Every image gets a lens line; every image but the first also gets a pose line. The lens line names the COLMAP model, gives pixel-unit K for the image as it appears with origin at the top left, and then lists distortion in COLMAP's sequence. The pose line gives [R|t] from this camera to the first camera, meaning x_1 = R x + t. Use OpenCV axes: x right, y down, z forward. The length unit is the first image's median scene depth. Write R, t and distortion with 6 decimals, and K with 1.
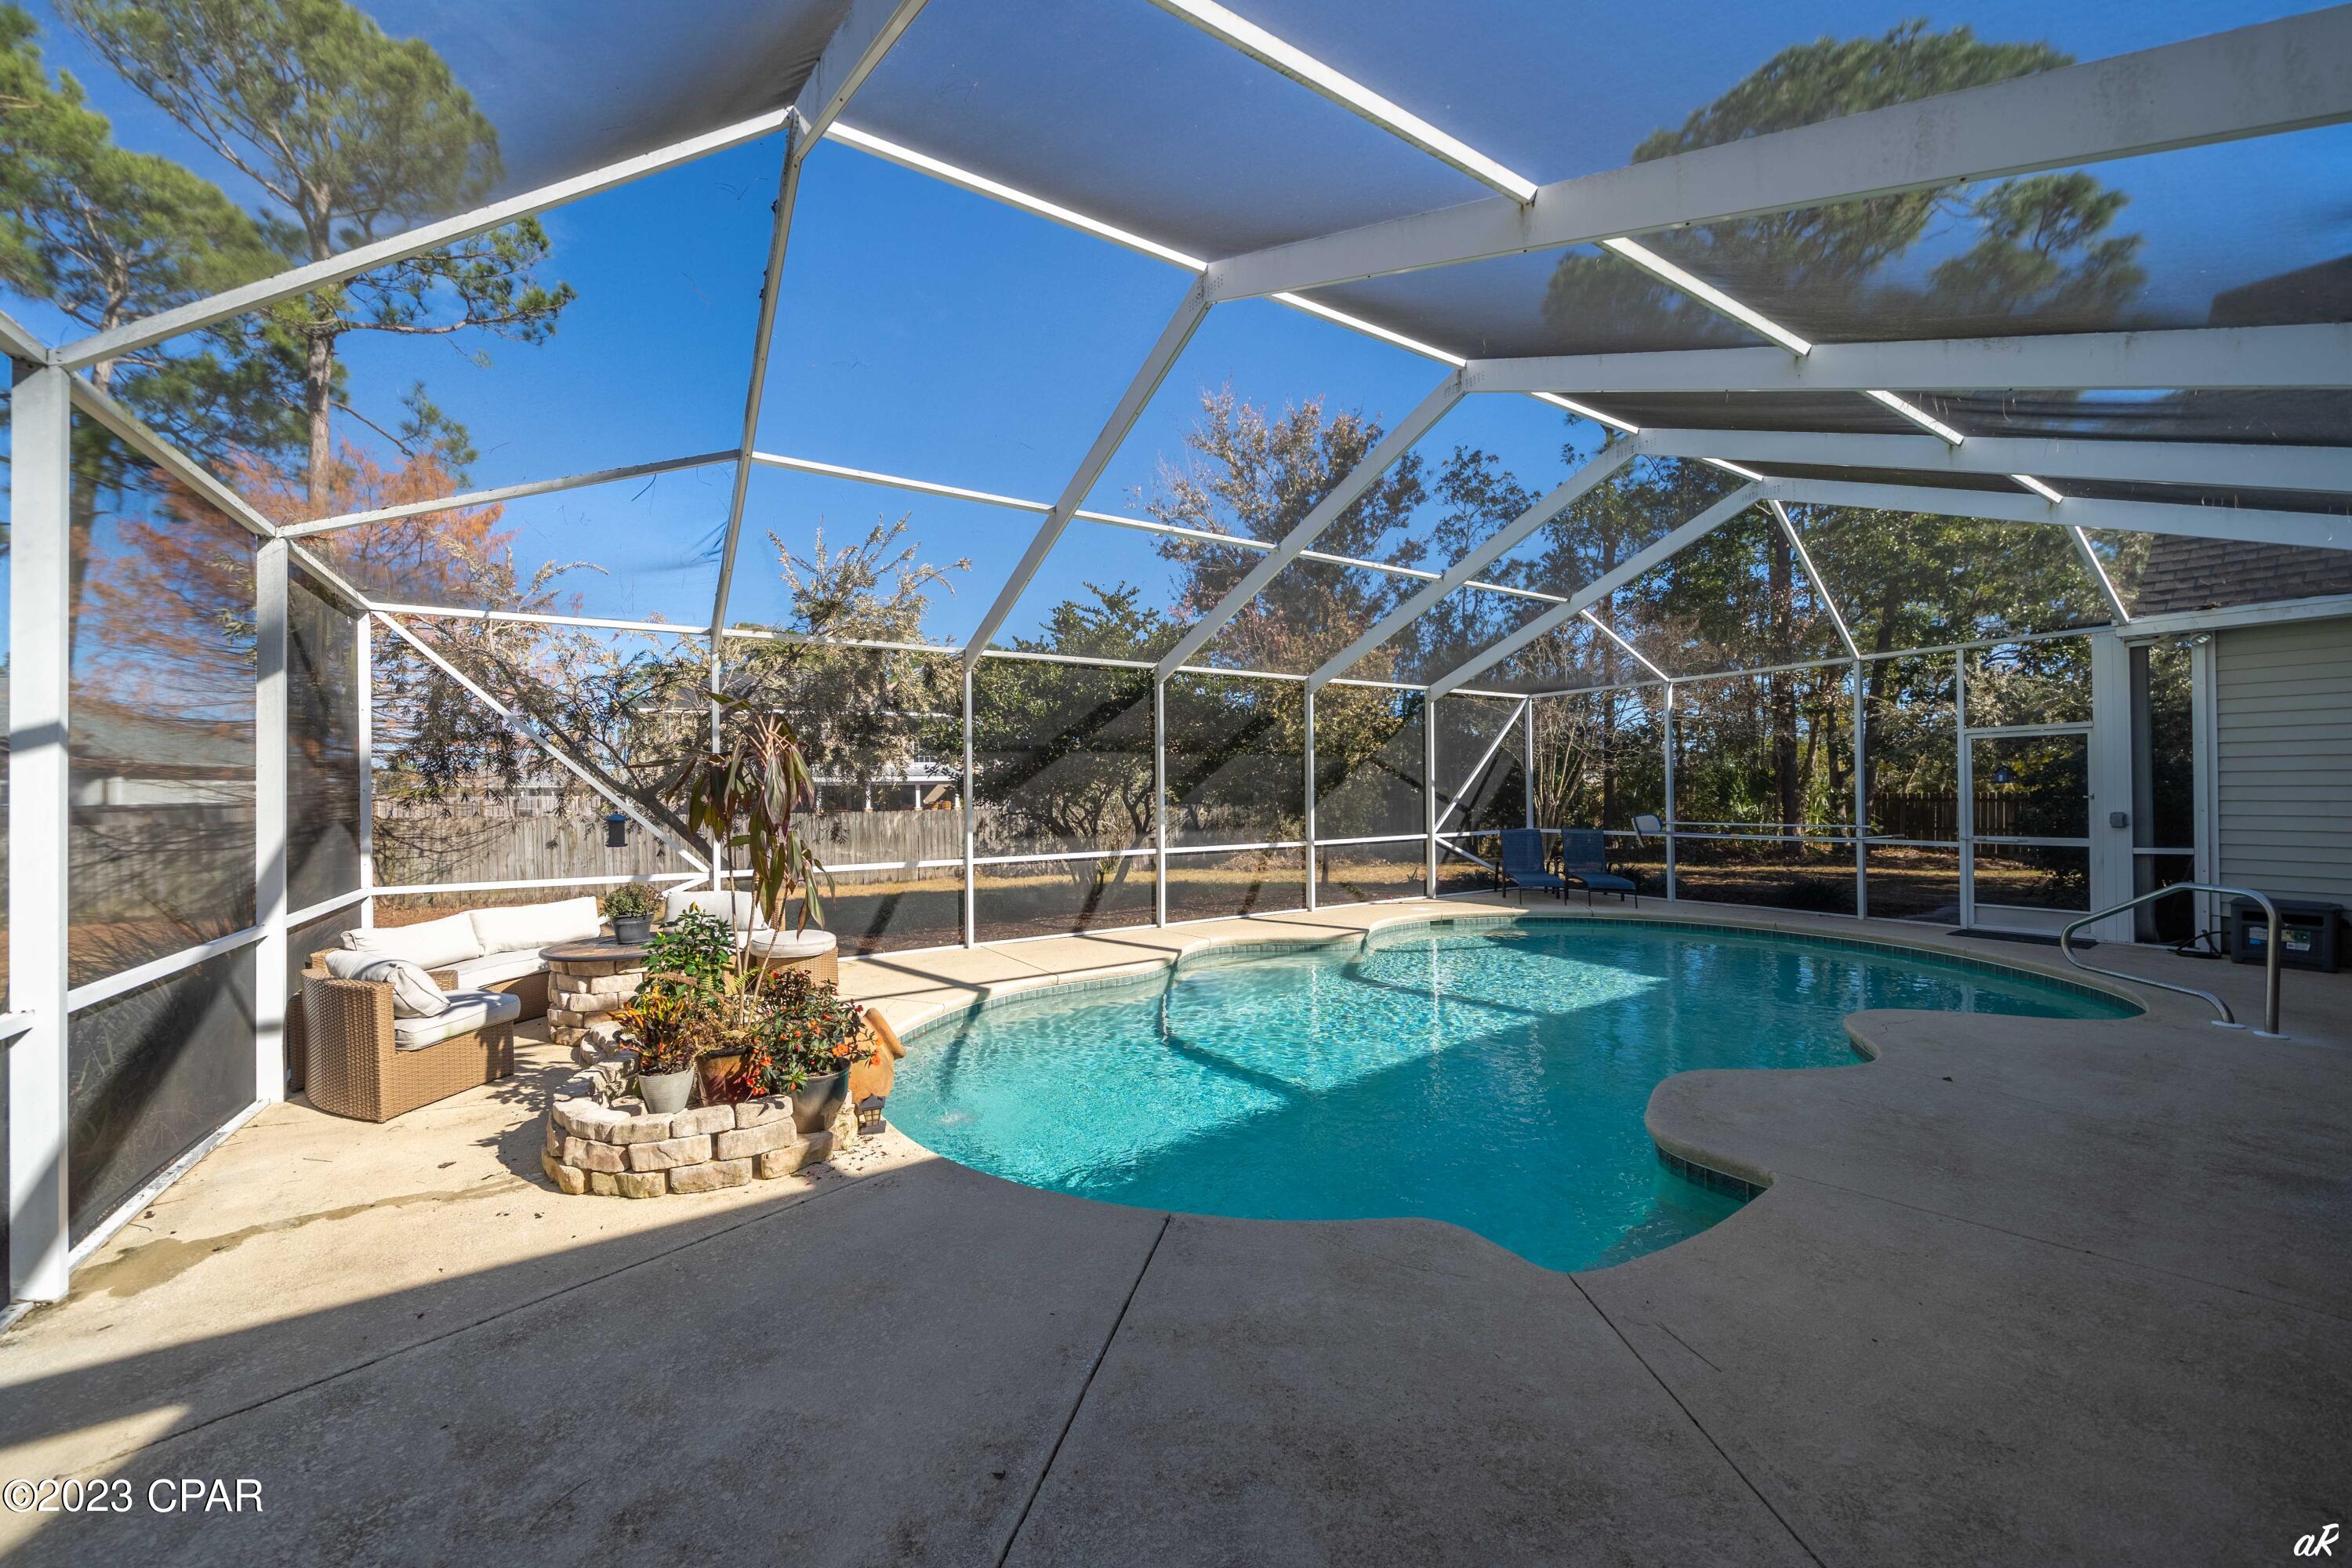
lens RADIAL K [[839.6, 0, 1110.7], [0, 839.6, 783.9], [0, 0, 1]] dist [0.001903, 0.000020]
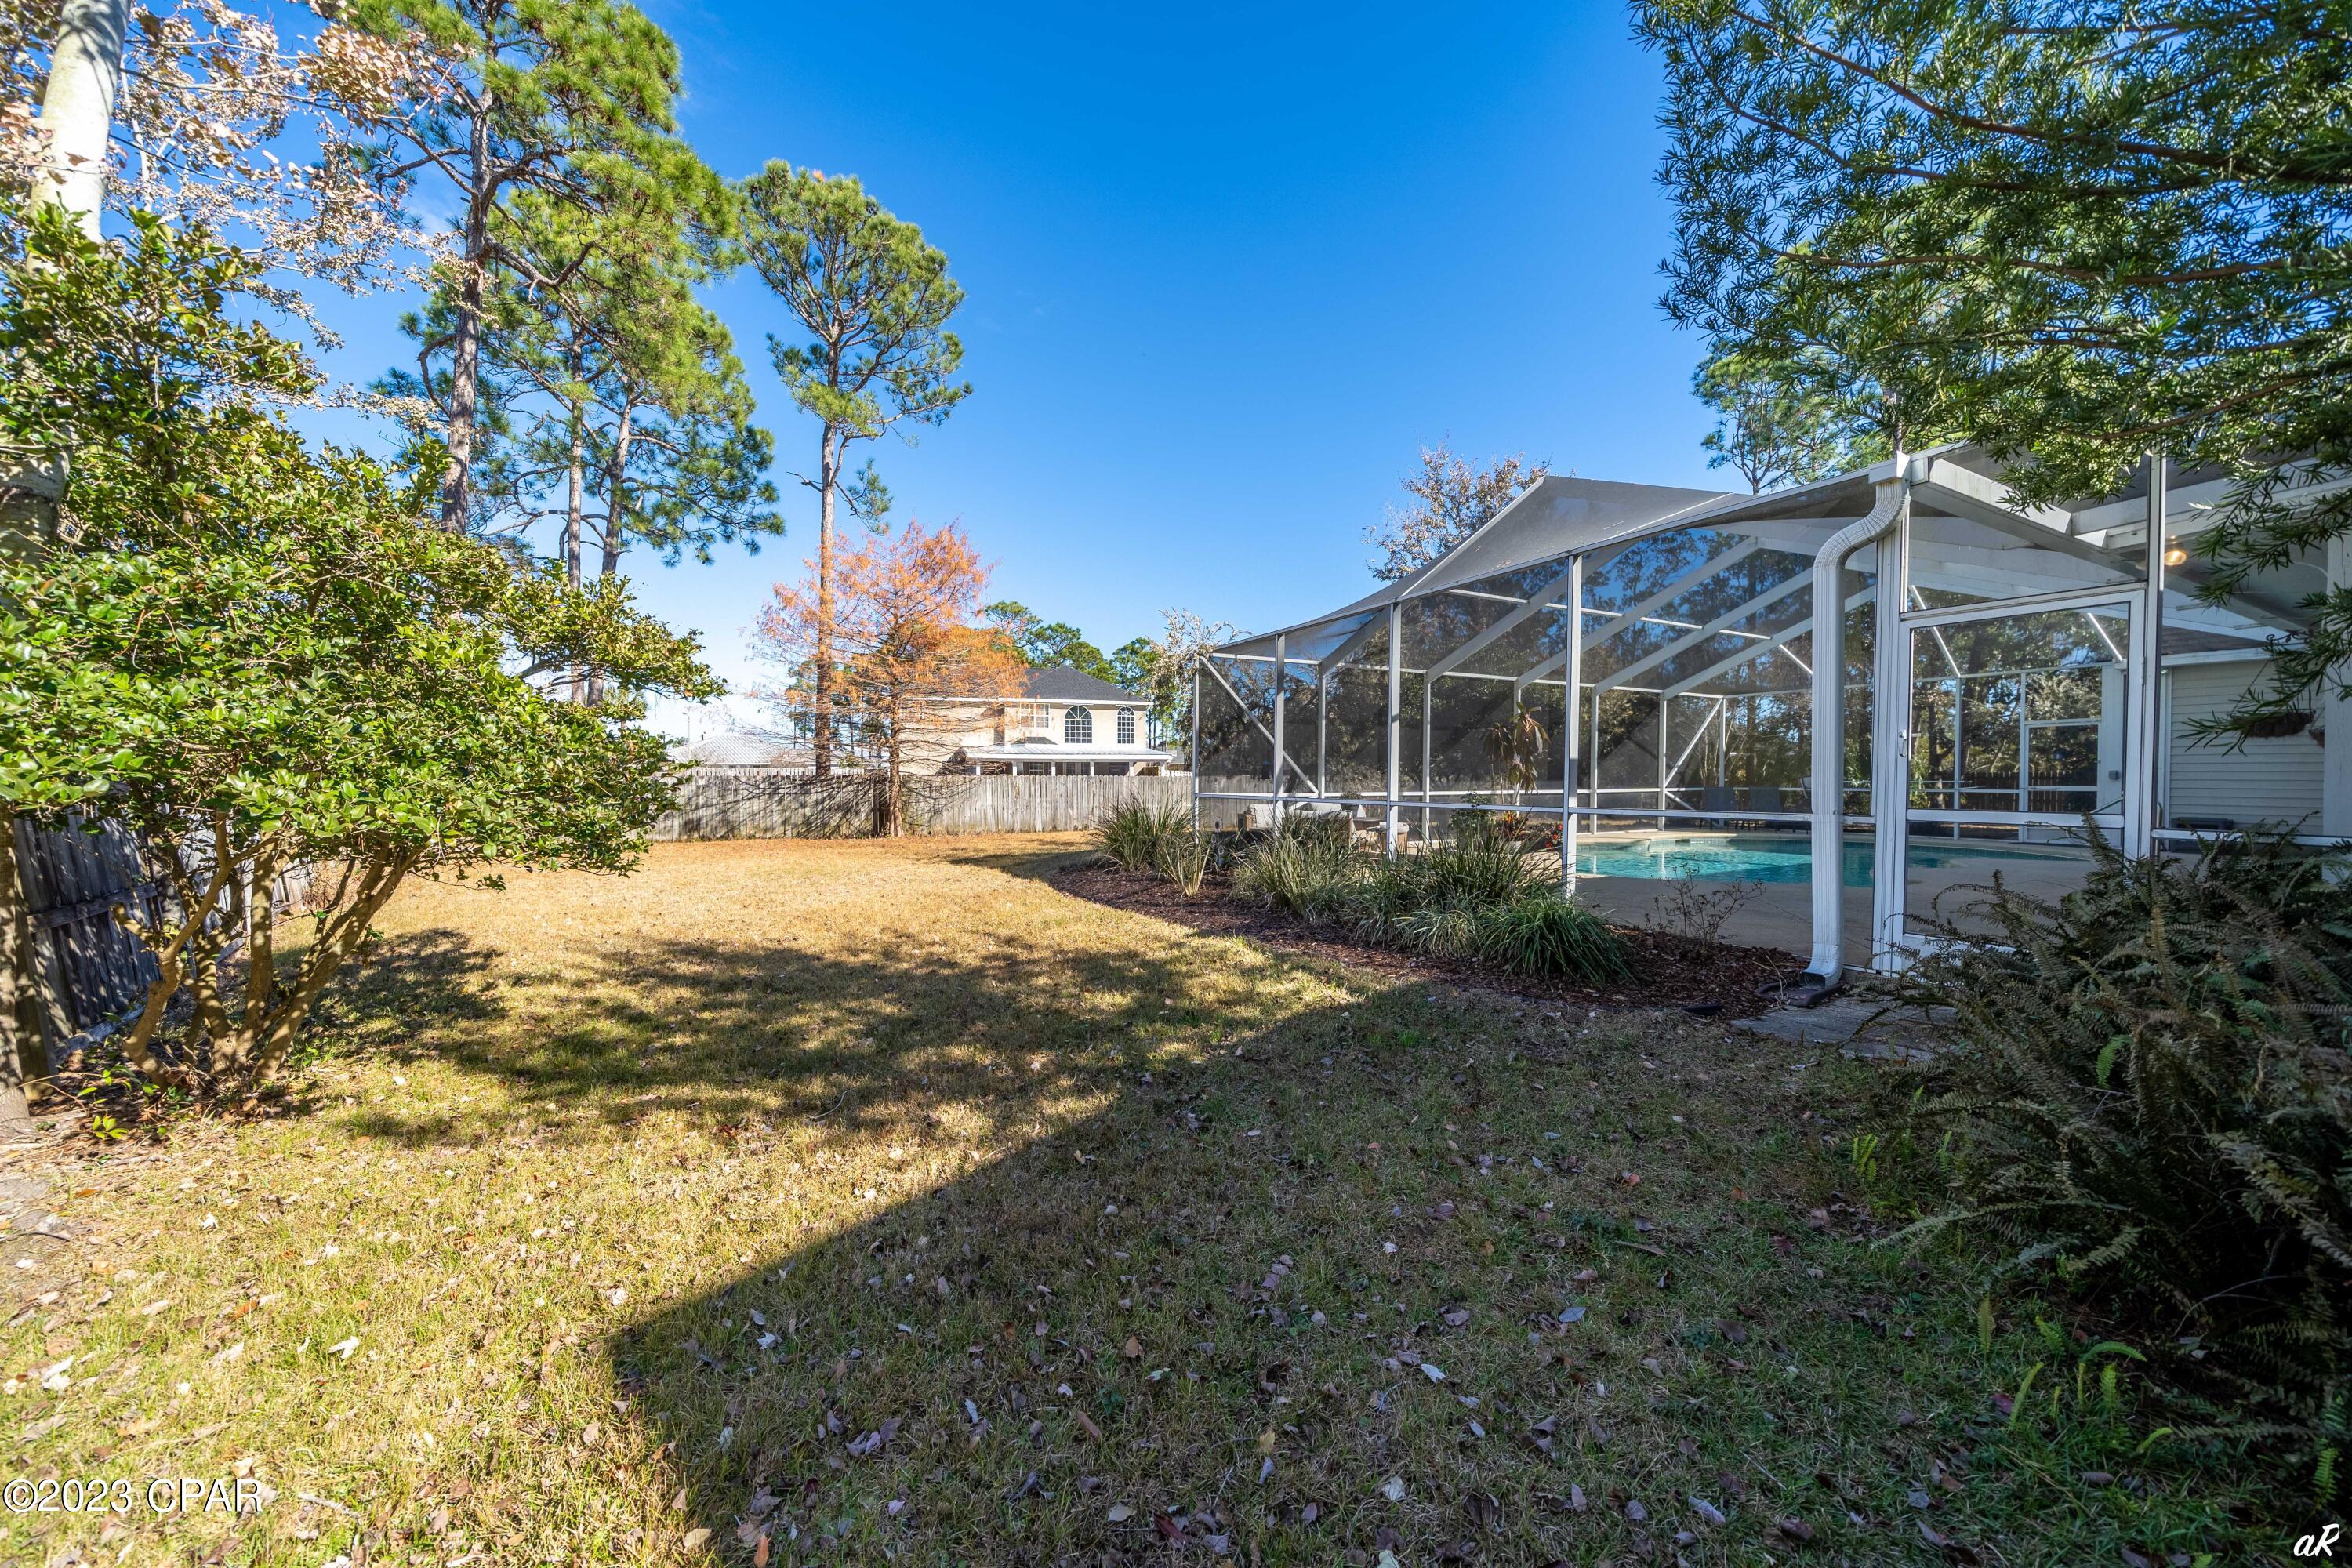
lens RADIAL K [[793.2, 0, 1173.3], [0, 793.2, 790.1], [0, 0, 1]] dist [-0.002123, -0.000089]
pose [[0.998914, 0.012158, -0.044982, -0.496163], [-0.010873, 0.999529, 0.028699, 0.035702], [0.045309, -0.028179, 0.998575, -0.533061]]
